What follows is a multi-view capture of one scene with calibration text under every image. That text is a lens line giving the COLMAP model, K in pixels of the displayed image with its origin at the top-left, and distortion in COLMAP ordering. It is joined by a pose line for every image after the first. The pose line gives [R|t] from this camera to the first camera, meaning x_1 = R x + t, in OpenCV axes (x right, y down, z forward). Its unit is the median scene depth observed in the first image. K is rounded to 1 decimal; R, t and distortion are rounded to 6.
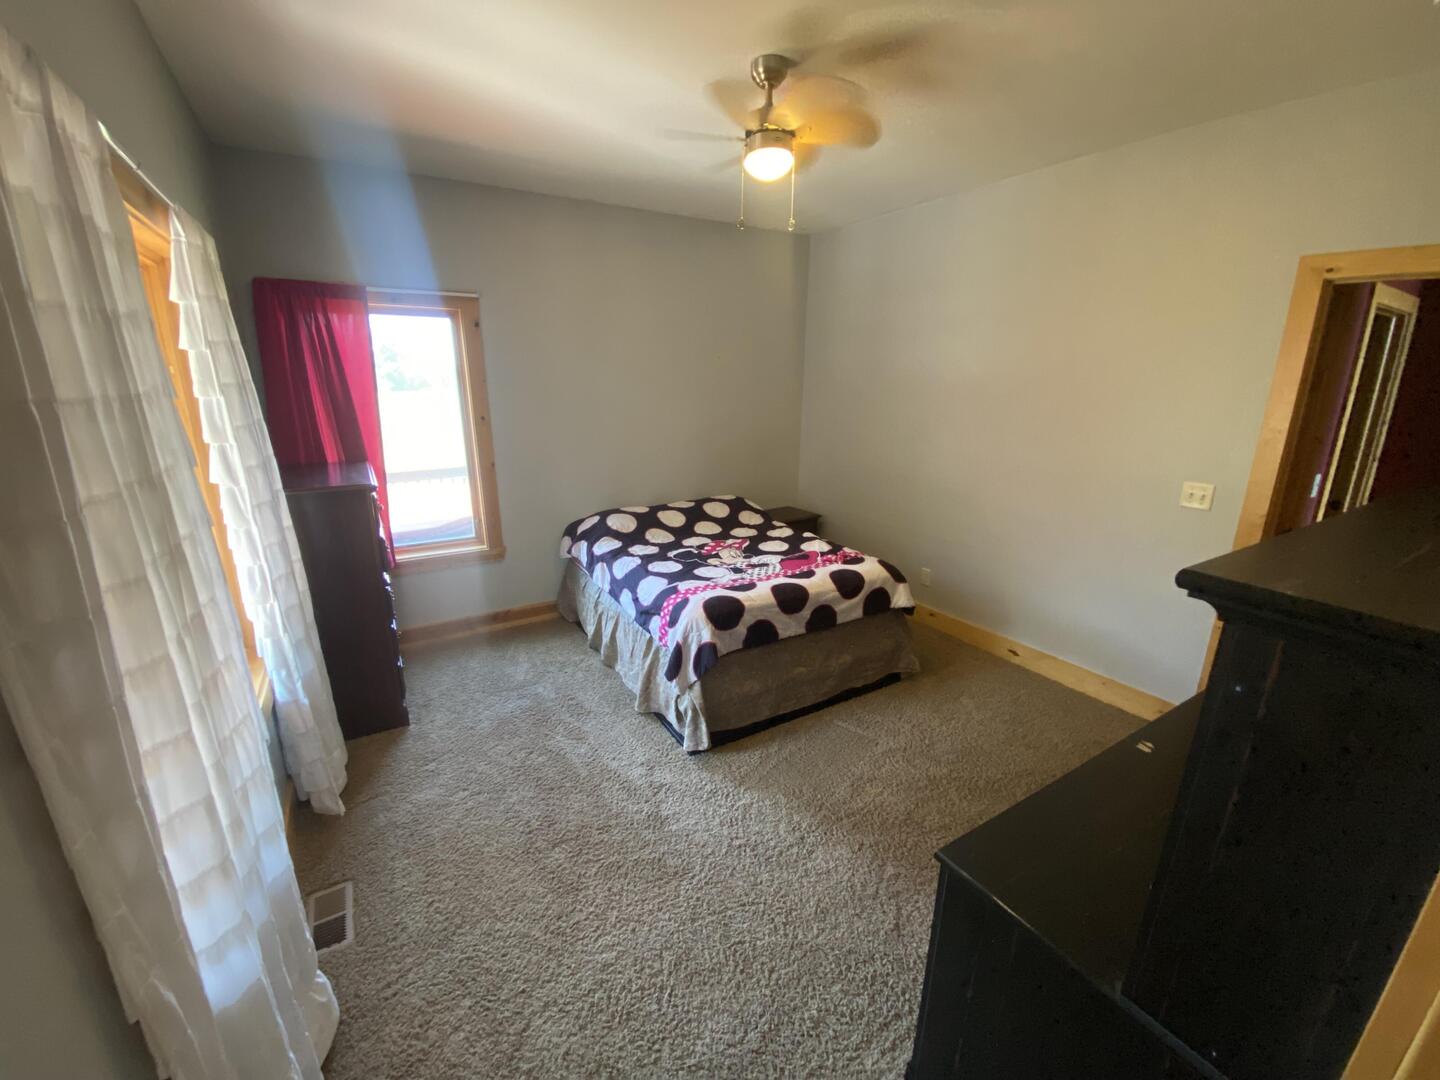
lens RADIAL K [[575.9, 0, 720.0], [0, 575.9, 540.0], [0, 0, 1]] dist [0.018517, -0.020591]
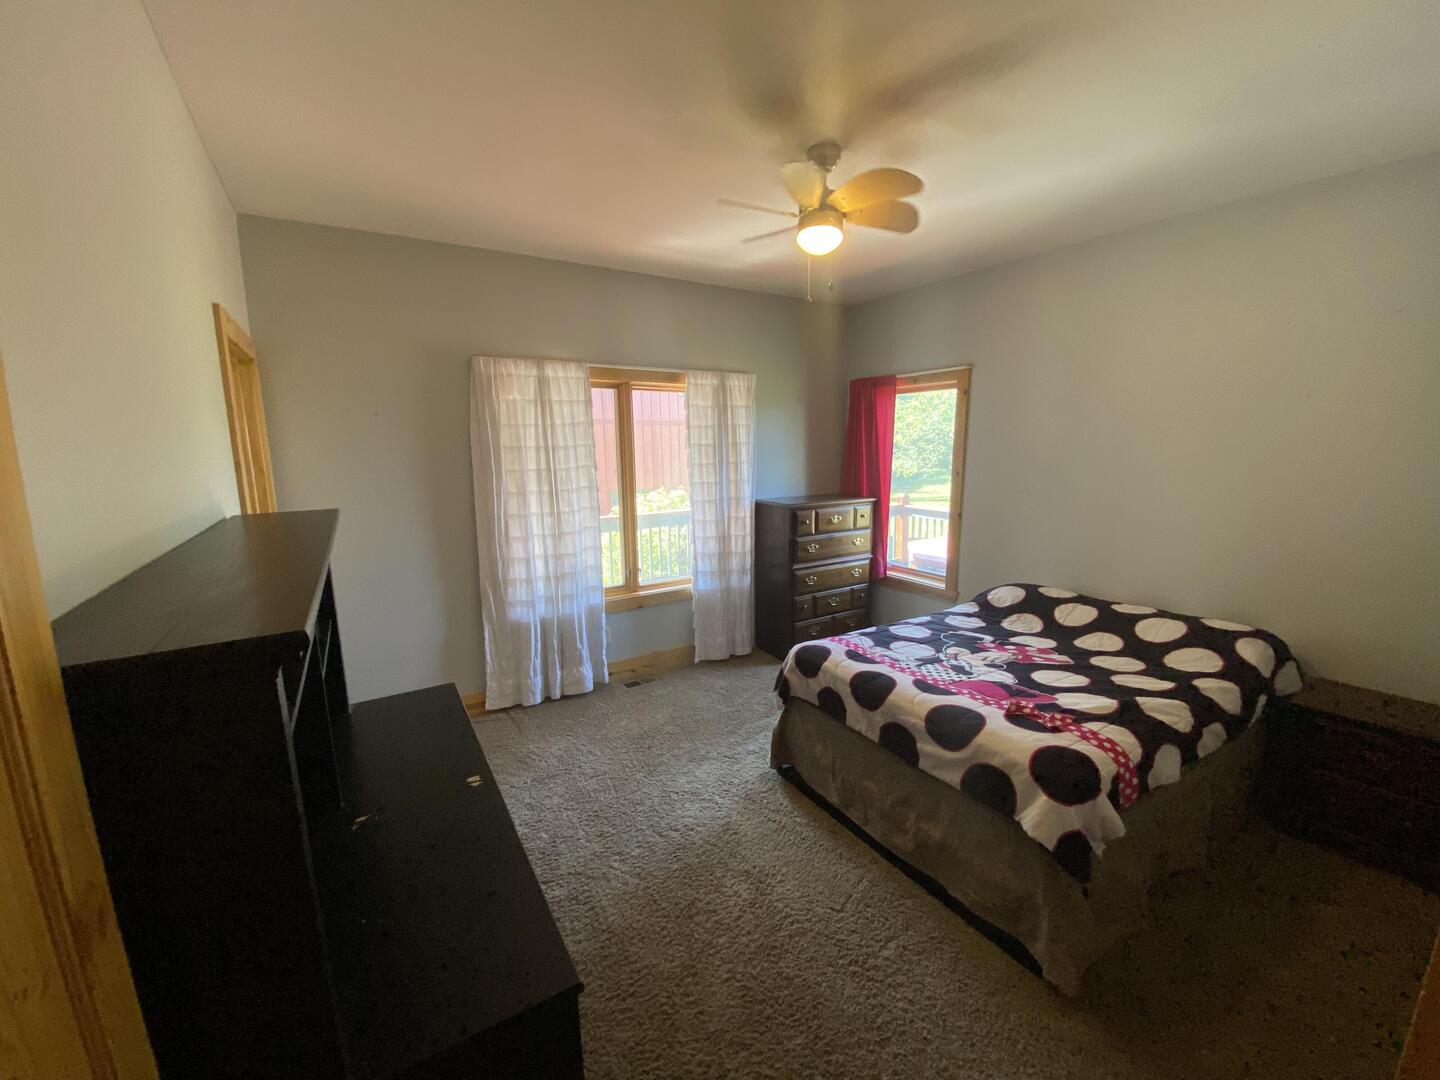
lens RADIAL K [[575.9, 0, 720.0], [0, 575.9, 540.0], [0, 0, 1]] dist [0.018517, -0.020591]
pose [[0.015012, 0.162565, -0.986584, 0.805735], [-0.257788, 0.953968, 0.153268, -0.160192], [0.966085, 0.252028, 0.056228, 0.597388]]
